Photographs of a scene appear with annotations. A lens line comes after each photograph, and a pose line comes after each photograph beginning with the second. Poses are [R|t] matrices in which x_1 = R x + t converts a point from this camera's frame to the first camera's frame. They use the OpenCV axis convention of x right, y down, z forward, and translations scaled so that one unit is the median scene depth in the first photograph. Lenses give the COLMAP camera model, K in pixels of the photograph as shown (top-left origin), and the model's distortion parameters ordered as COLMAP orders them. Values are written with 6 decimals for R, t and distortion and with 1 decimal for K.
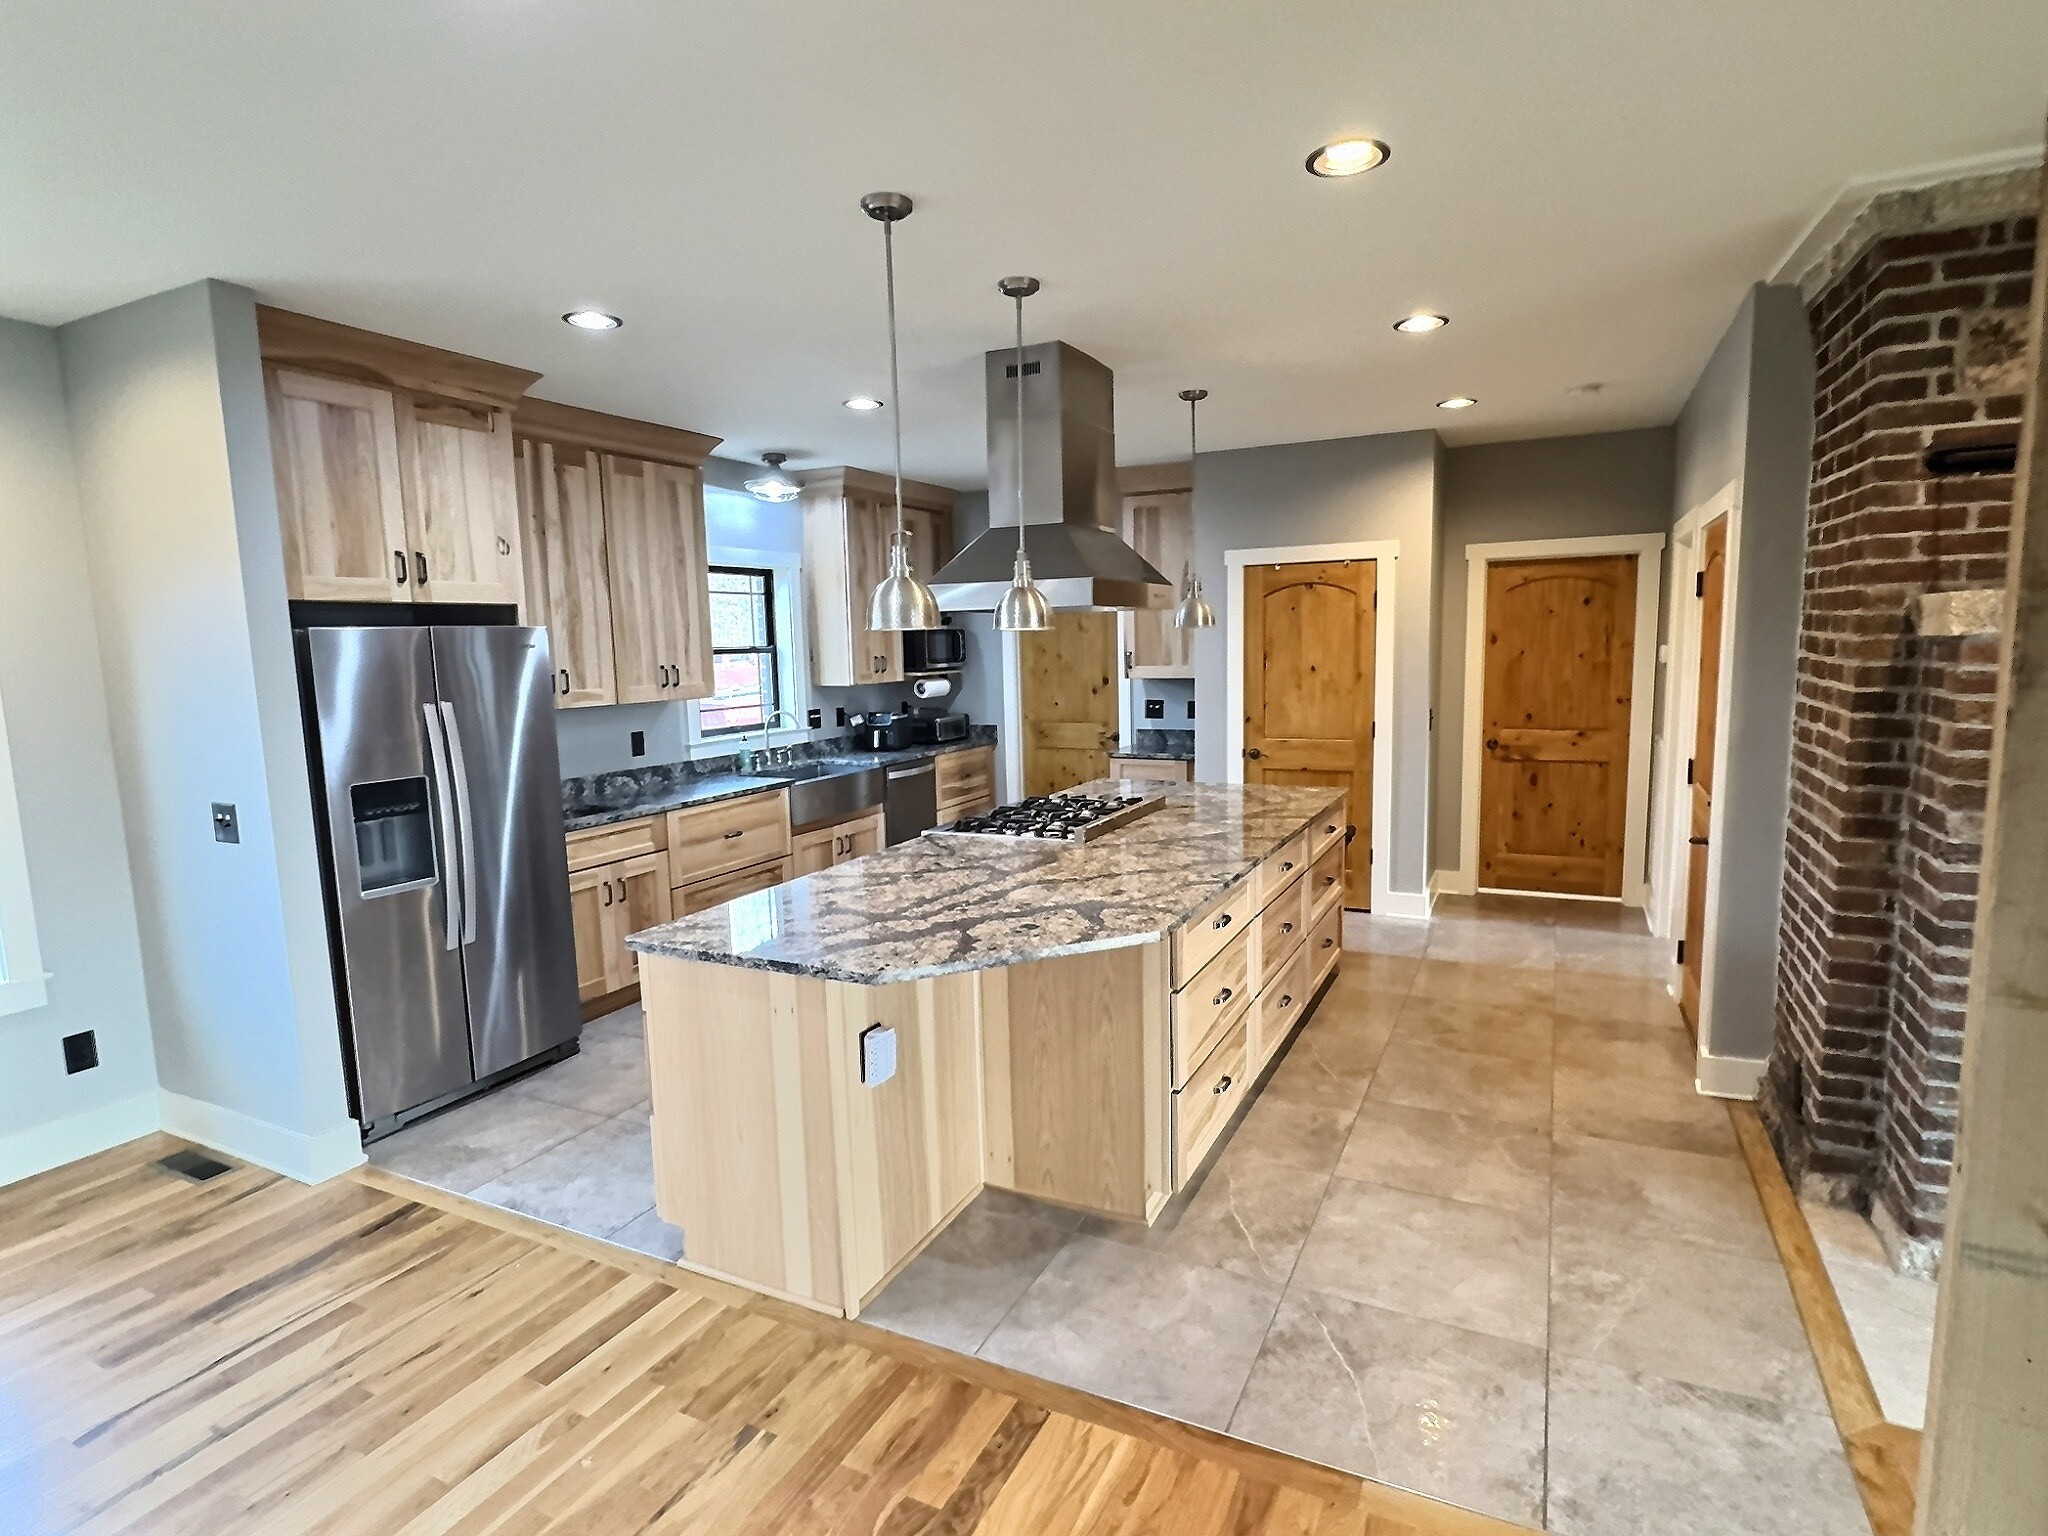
lens RADIAL K [[1064.1, 0, 1035.5], [0, 1064.1, 778.0], [0, 0, 1]] dist [-0.002917, 0.001363]
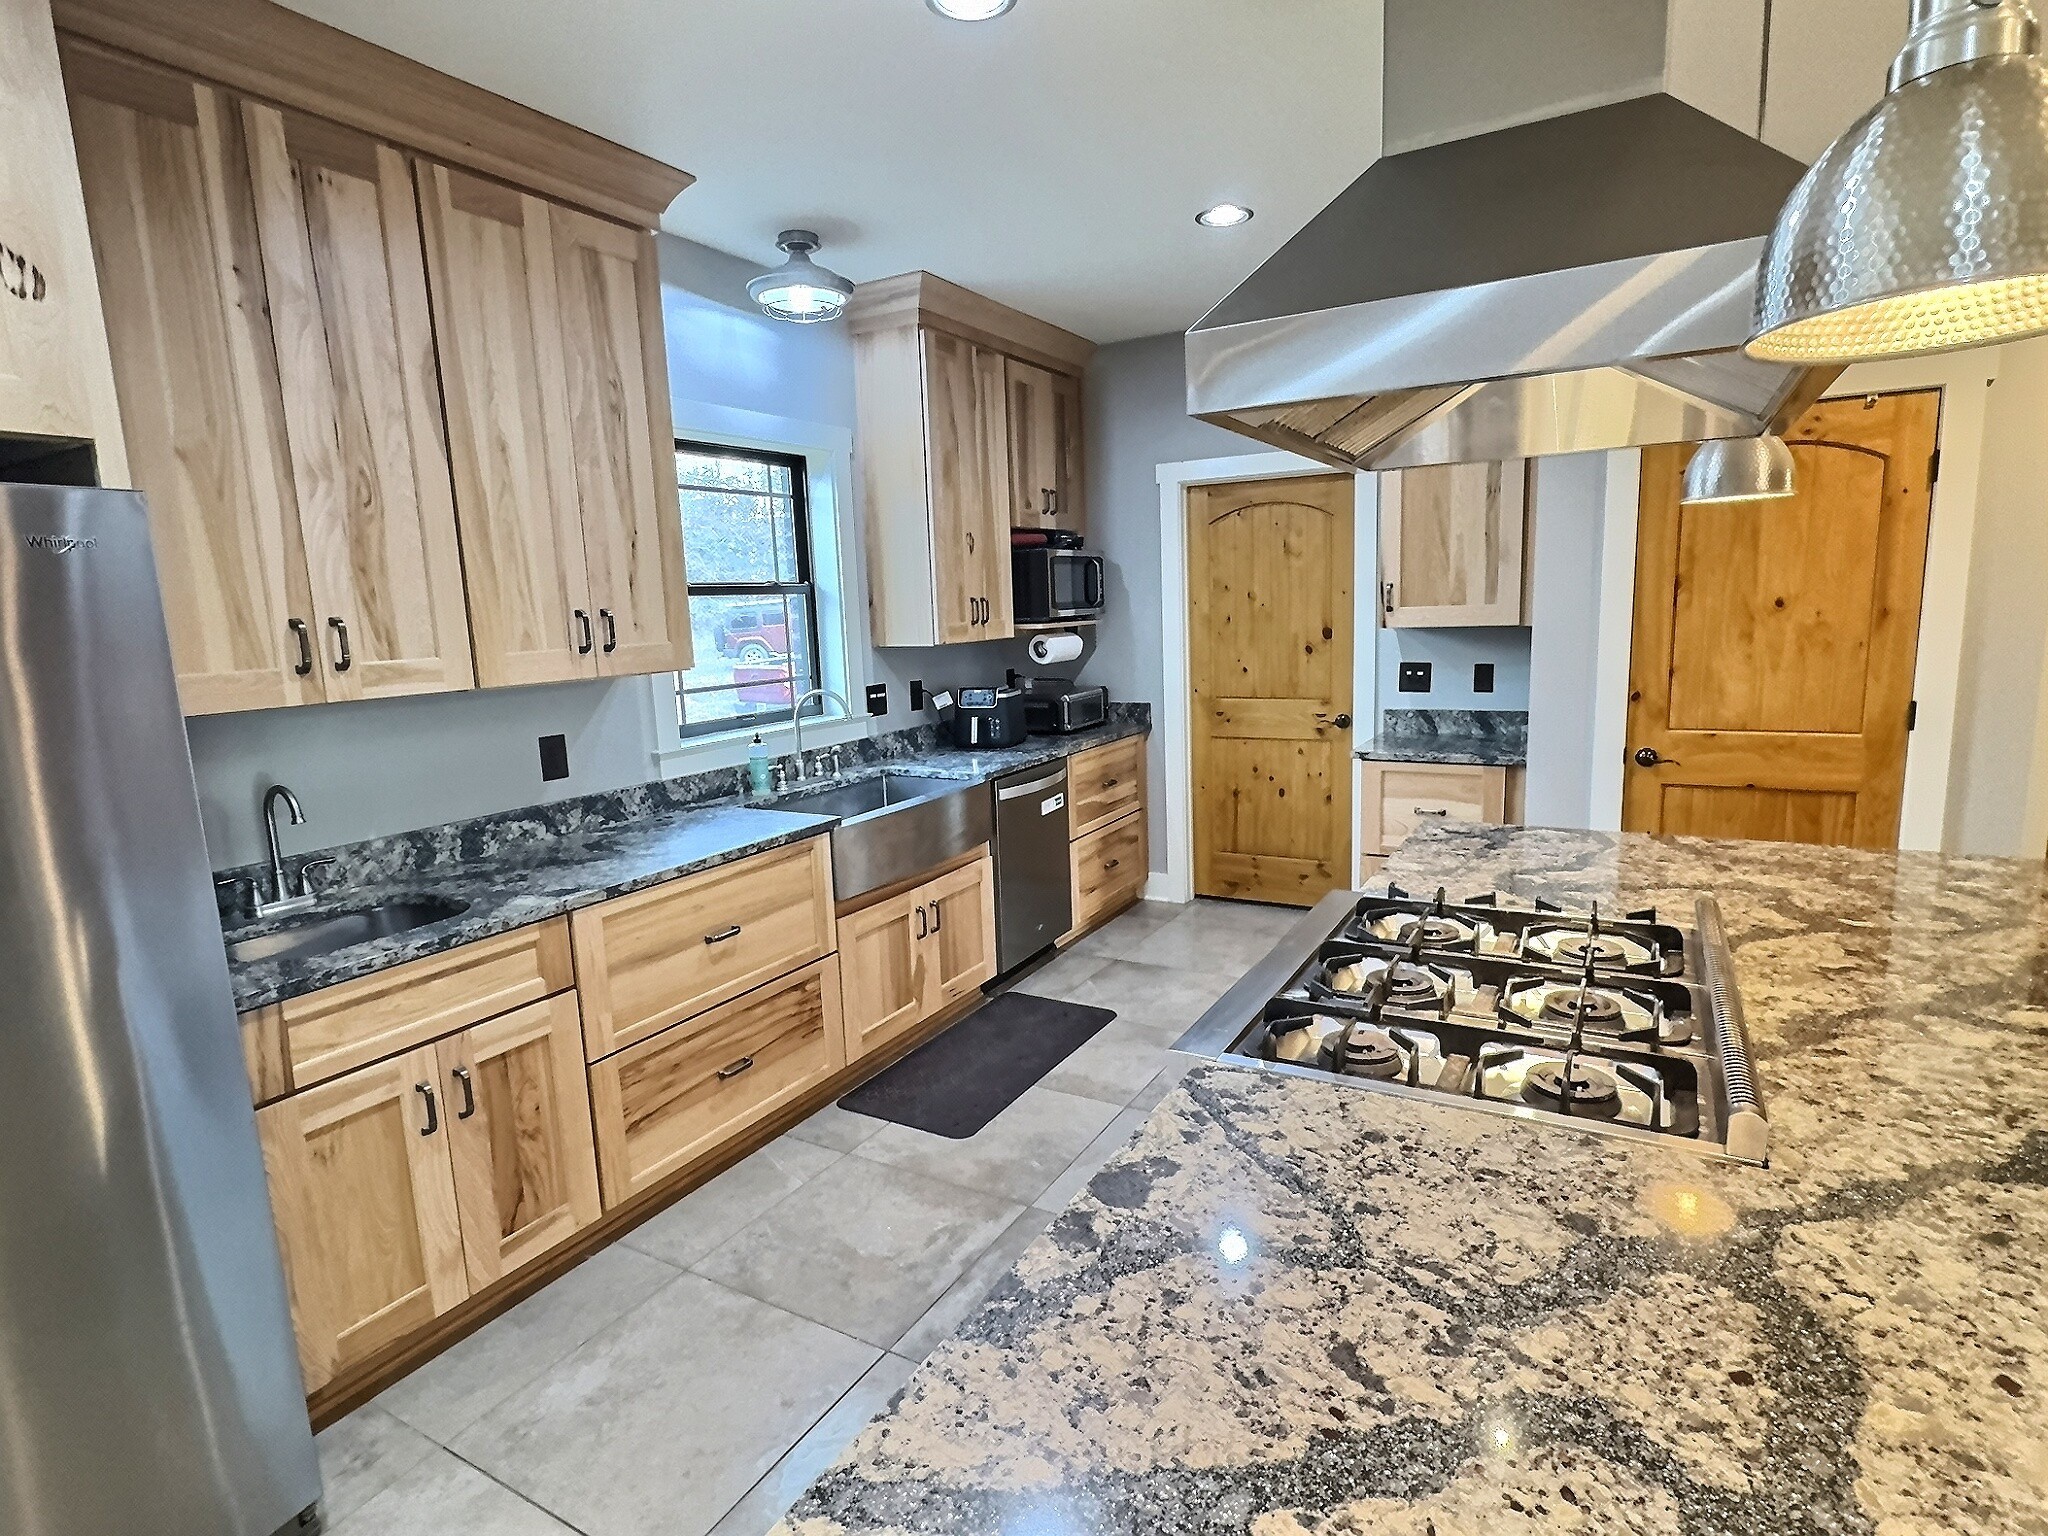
lens RADIAL K [[1064.1, 0, 1032.4], [0, 1064.1, 775.7], [0, 0, 1]] dist [-0.002917, 0.001363]
pose [[0.997781, -0.005067, -0.066381, -0.084799], [0.007407, 0.999358, 0.035042, -0.036472], [0.066161, -0.035456, 0.997179, 0.430176]]
